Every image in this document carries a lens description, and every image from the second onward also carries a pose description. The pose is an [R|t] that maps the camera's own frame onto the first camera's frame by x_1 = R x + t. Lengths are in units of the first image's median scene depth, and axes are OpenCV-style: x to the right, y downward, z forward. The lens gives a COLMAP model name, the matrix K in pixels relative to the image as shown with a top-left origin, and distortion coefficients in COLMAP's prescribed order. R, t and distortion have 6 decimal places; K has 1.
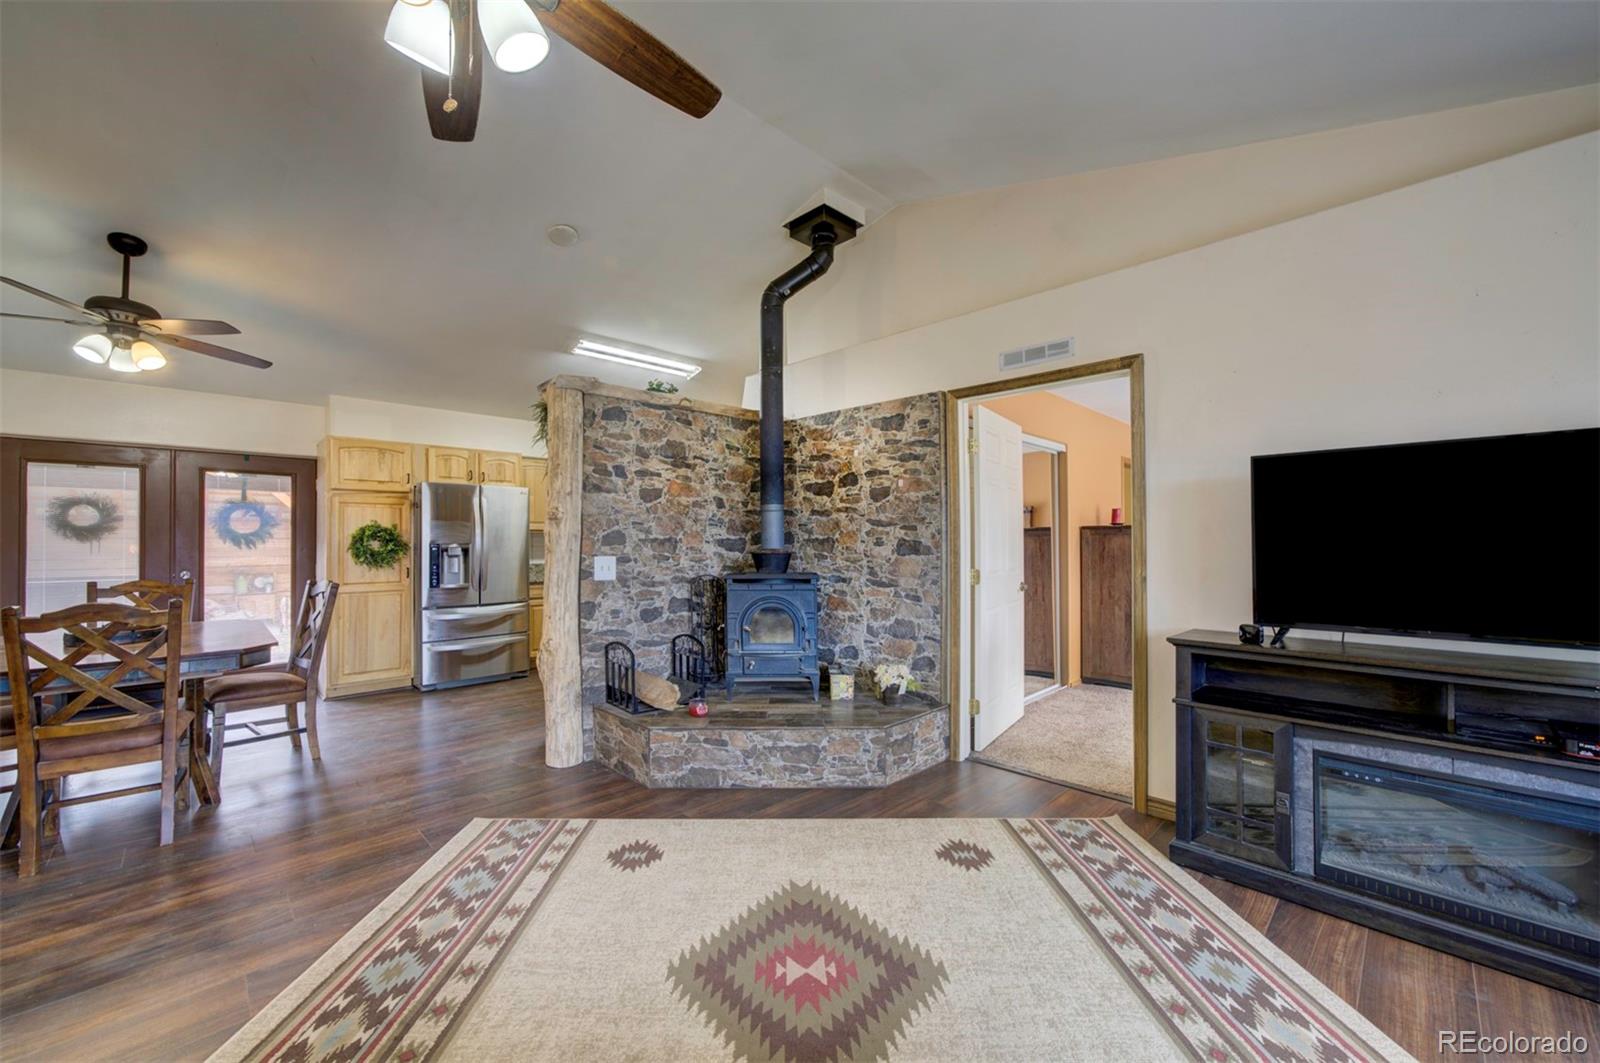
lens RADIAL K [[633.9, 0, 793.8], [0, 633.9, 538.2], [0, 0, 1]] dist [-0.003978, 0.004084]
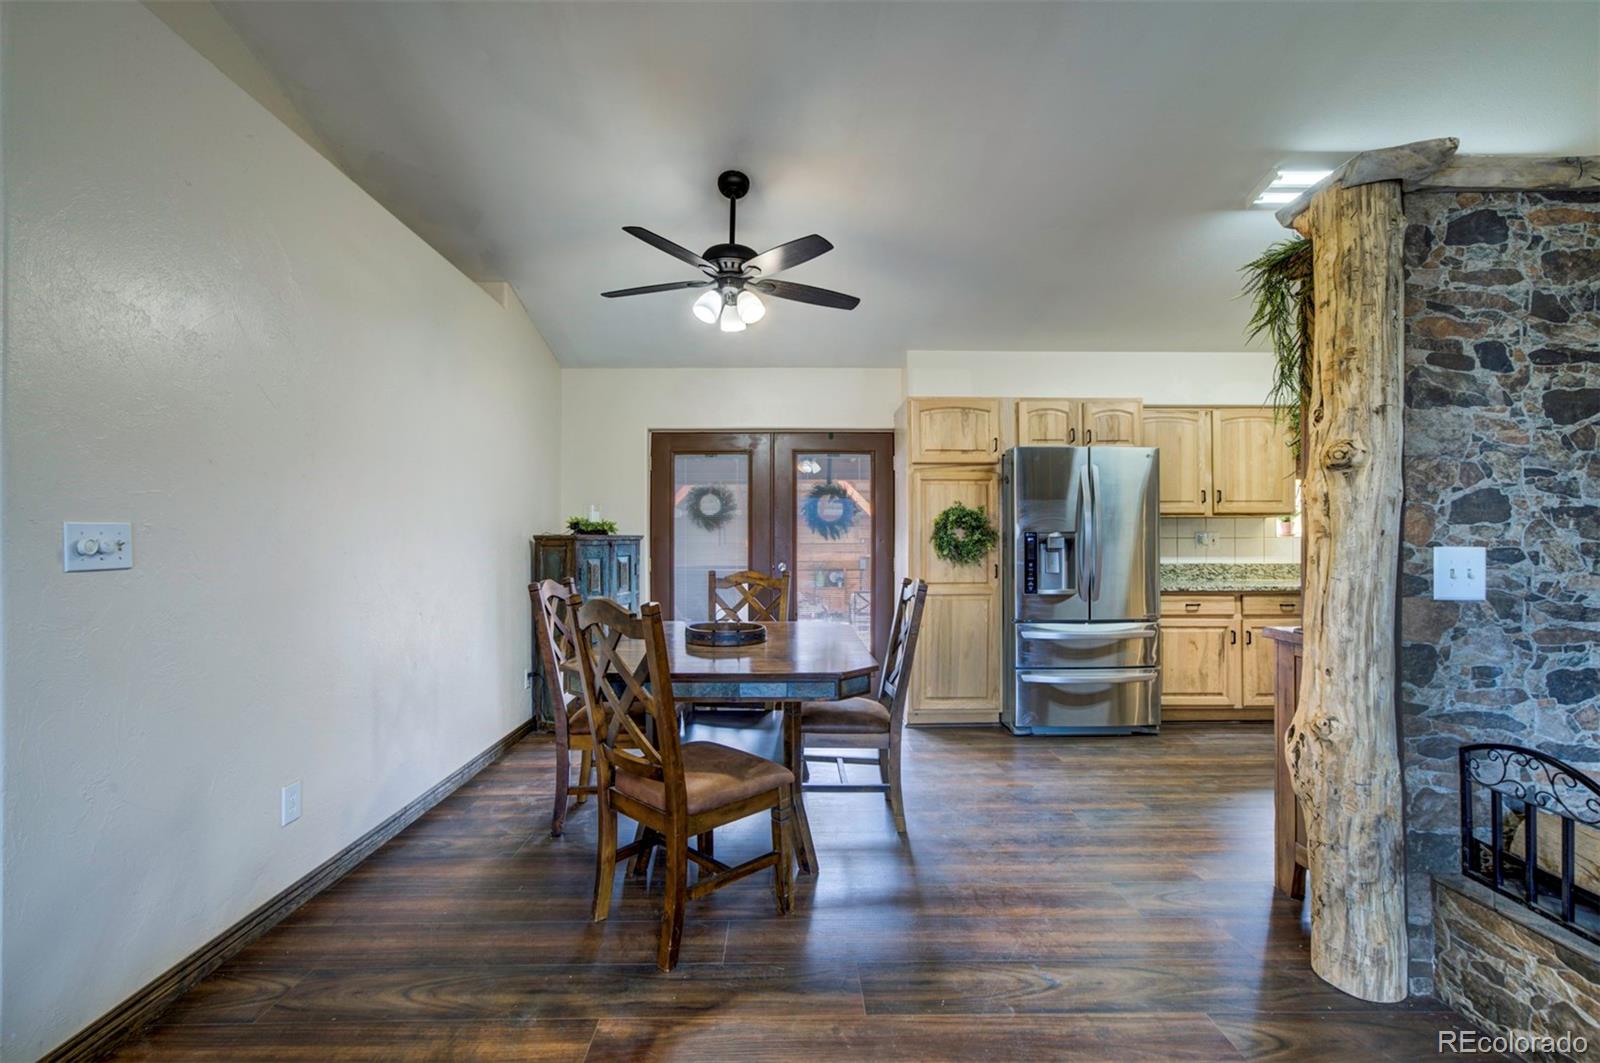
lens RADIAL K [[717.8, 0, 790.1], [0, 717.8, 546.2], [0, 0, 1]] dist [0.006953, 0.000132]
pose [[0.729648, 0.005963, -0.683797, -0.291777], [0.001969, 0.999940, 0.010820, 0.021296], [0.683820, -0.009241, 0.729592, 0.303123]]
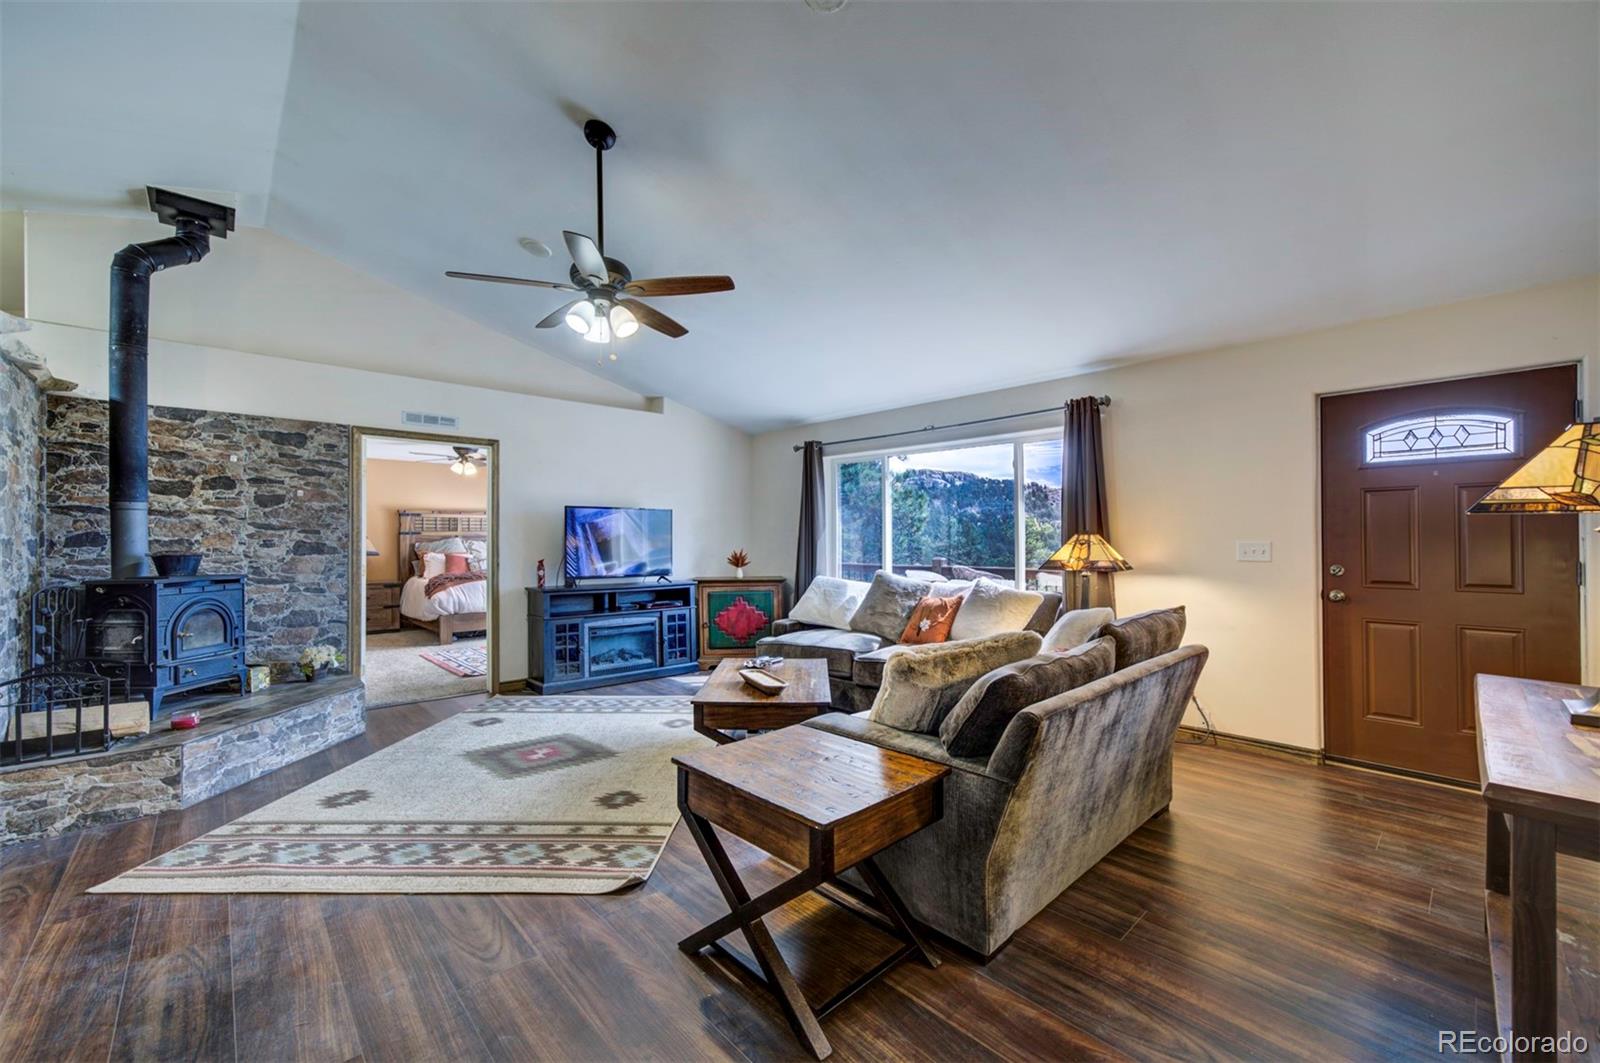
lens RADIAL K [[633.9, 0, 792.8], [0, 633.9, 536.4], [0, 0, 1]] dist [-0.003978, 0.004084]
pose [[0.030041, 0.014200, 0.999448, -0.986180], [-0.004024, 0.999893, -0.014085, 0.004823], [-0.999541, -0.003598, 0.030095, 0.068890]]
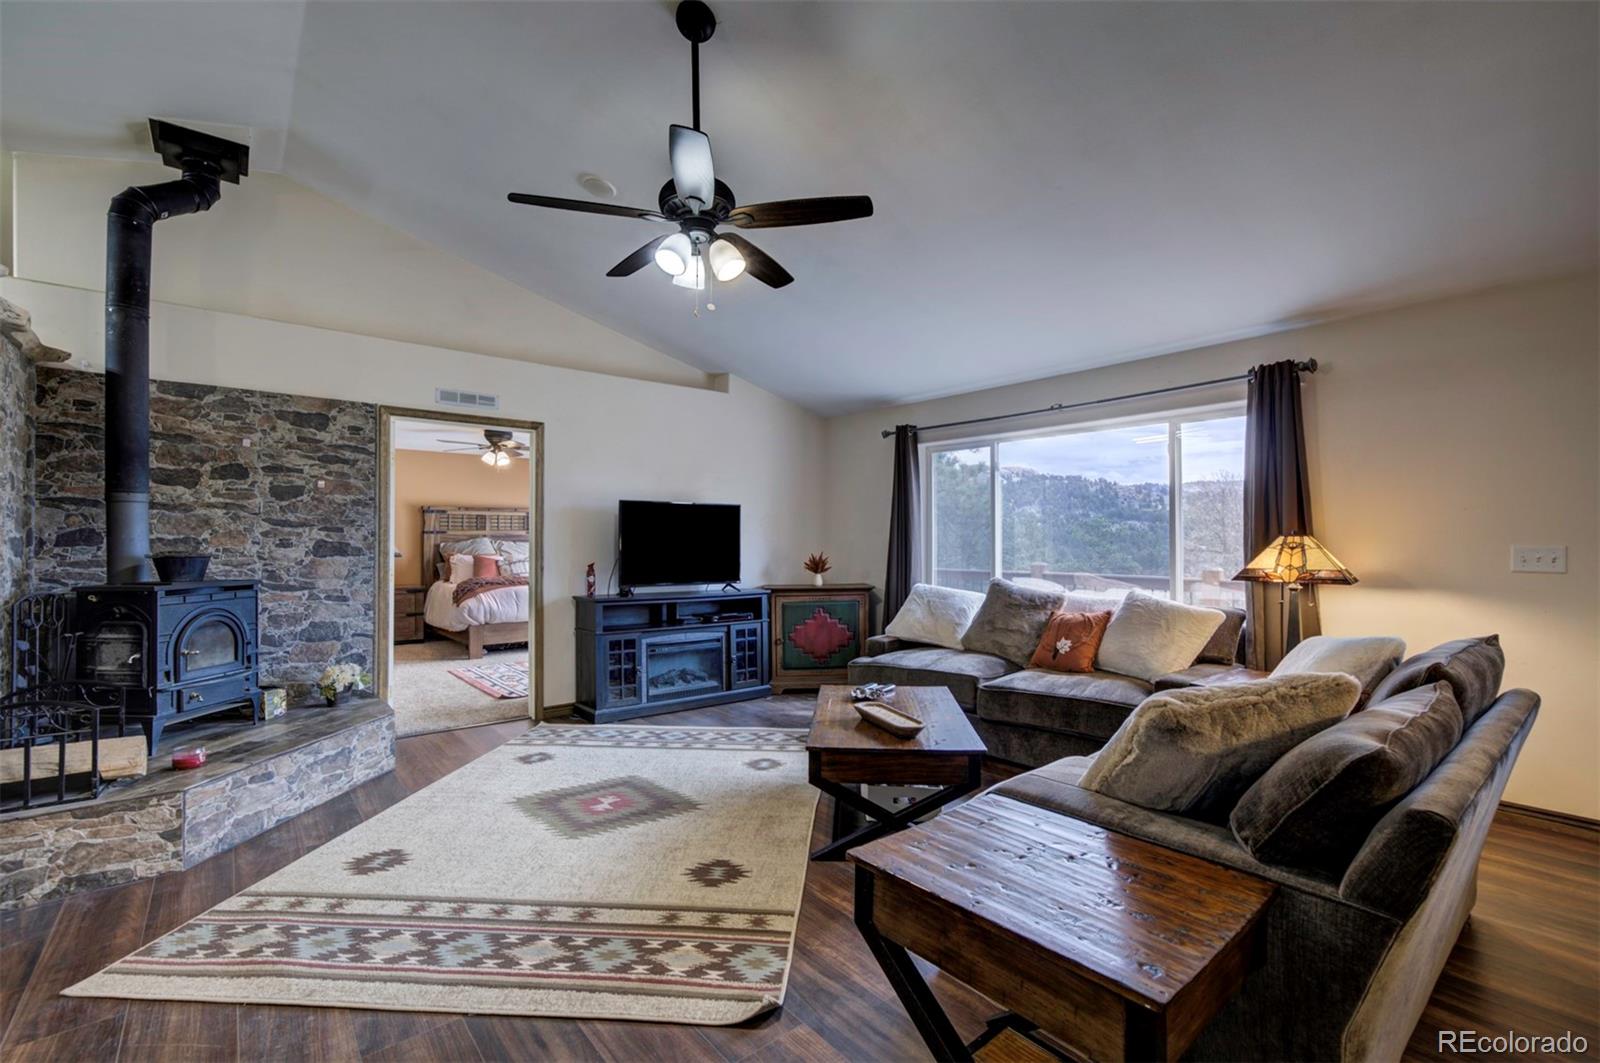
lens RADIAL K [[696.7, 0, 793.8], [0, 696.7, 535.3], [0, 0, 1]] dist [0.002727, 0.002998]
pose [[0.087222, 0.017121, 0.996042, -0.868657], [-0.007968, 0.999832, -0.016489, 0.004859], [-0.996157, -0.006498, 0.087343, 0.180670]]
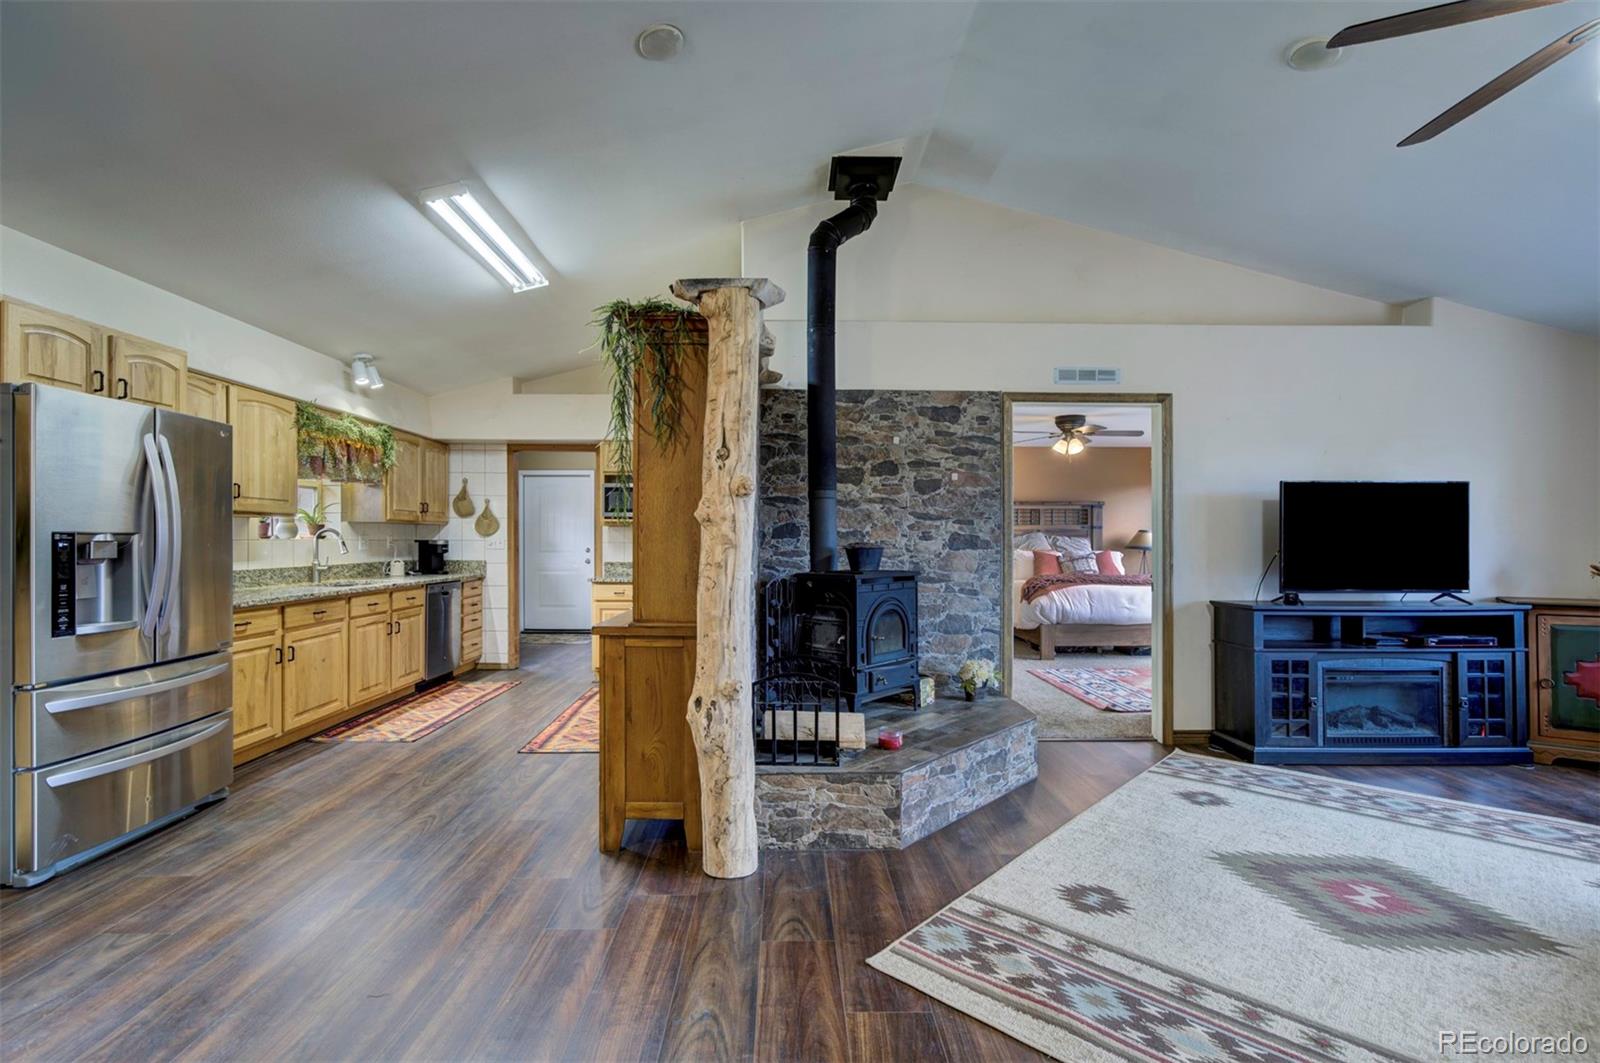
lens RADIAL K [[717.8, 0, 800.1], [0, 717.8, 539.9], [0, 0, 1]] dist [0.006953, 0.000132]
pose [[0.682125, 0.005508, 0.731215, -0.834358], [-0.008148, 0.999967, 0.000069, 0.013556], [-0.731190, -0.006005, 0.682147, 0.426404]]
